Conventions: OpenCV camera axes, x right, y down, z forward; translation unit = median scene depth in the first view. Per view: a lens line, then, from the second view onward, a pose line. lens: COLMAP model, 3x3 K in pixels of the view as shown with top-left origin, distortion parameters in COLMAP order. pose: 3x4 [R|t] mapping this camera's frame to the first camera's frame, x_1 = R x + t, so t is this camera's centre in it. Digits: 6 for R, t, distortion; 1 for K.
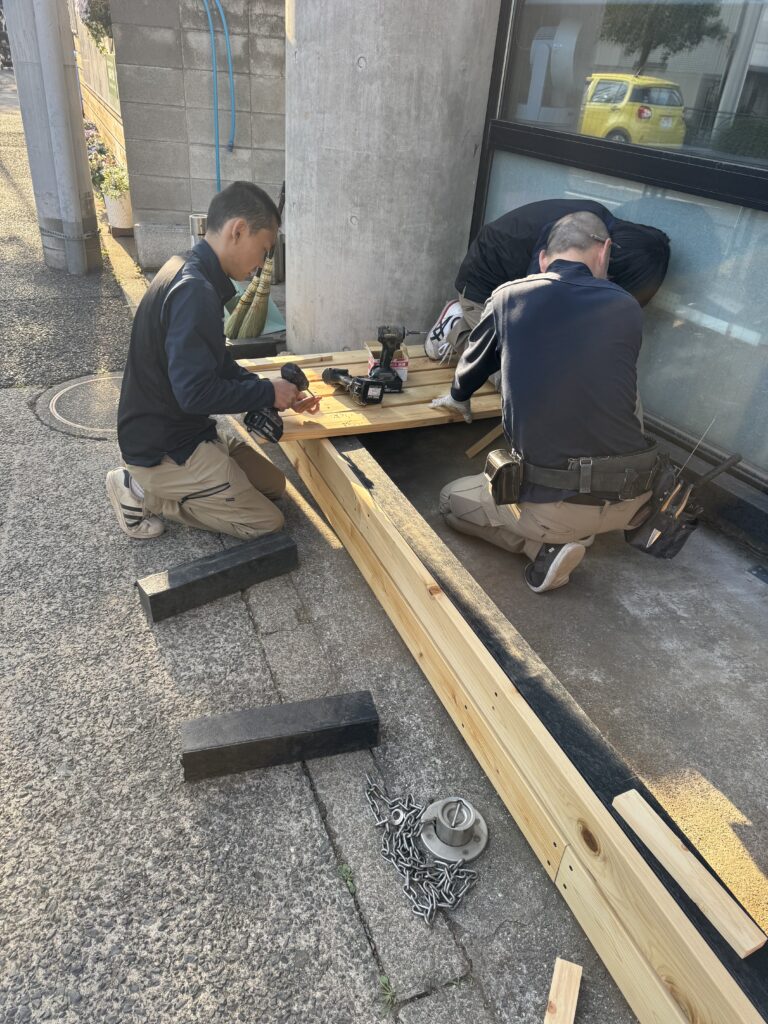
lens RADIAL K [[722.4, 0, 381.8], [0, 722.4, 512.2], [0, 0, 1]] dist [0.012357, 0.003325]
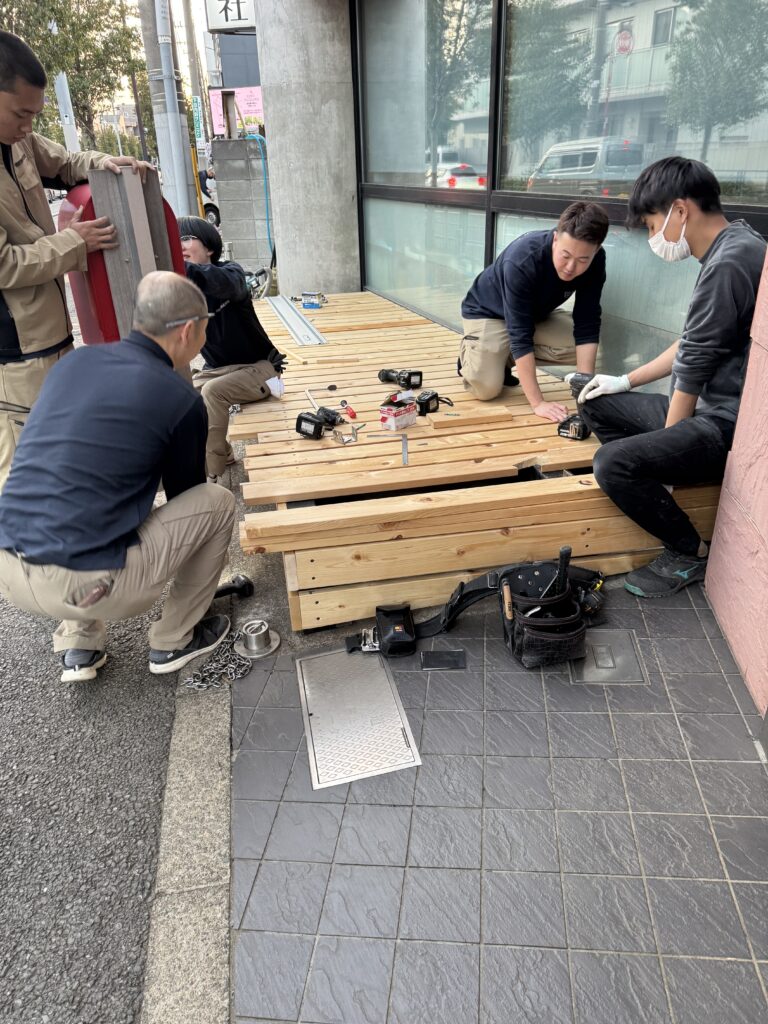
lens RADIAL K [[722.4, 0, 385.0], [0, 722.4, 511.8], [0, 0, 1]] dist [0.012357, 0.003325]
pose [[0.974920, -0.005950, -0.222474, 0.665926], [-0.020353, 0.993070, -0.115749, 0.607824], [0.221621, 0.117374, 0.968043, -0.844748]]
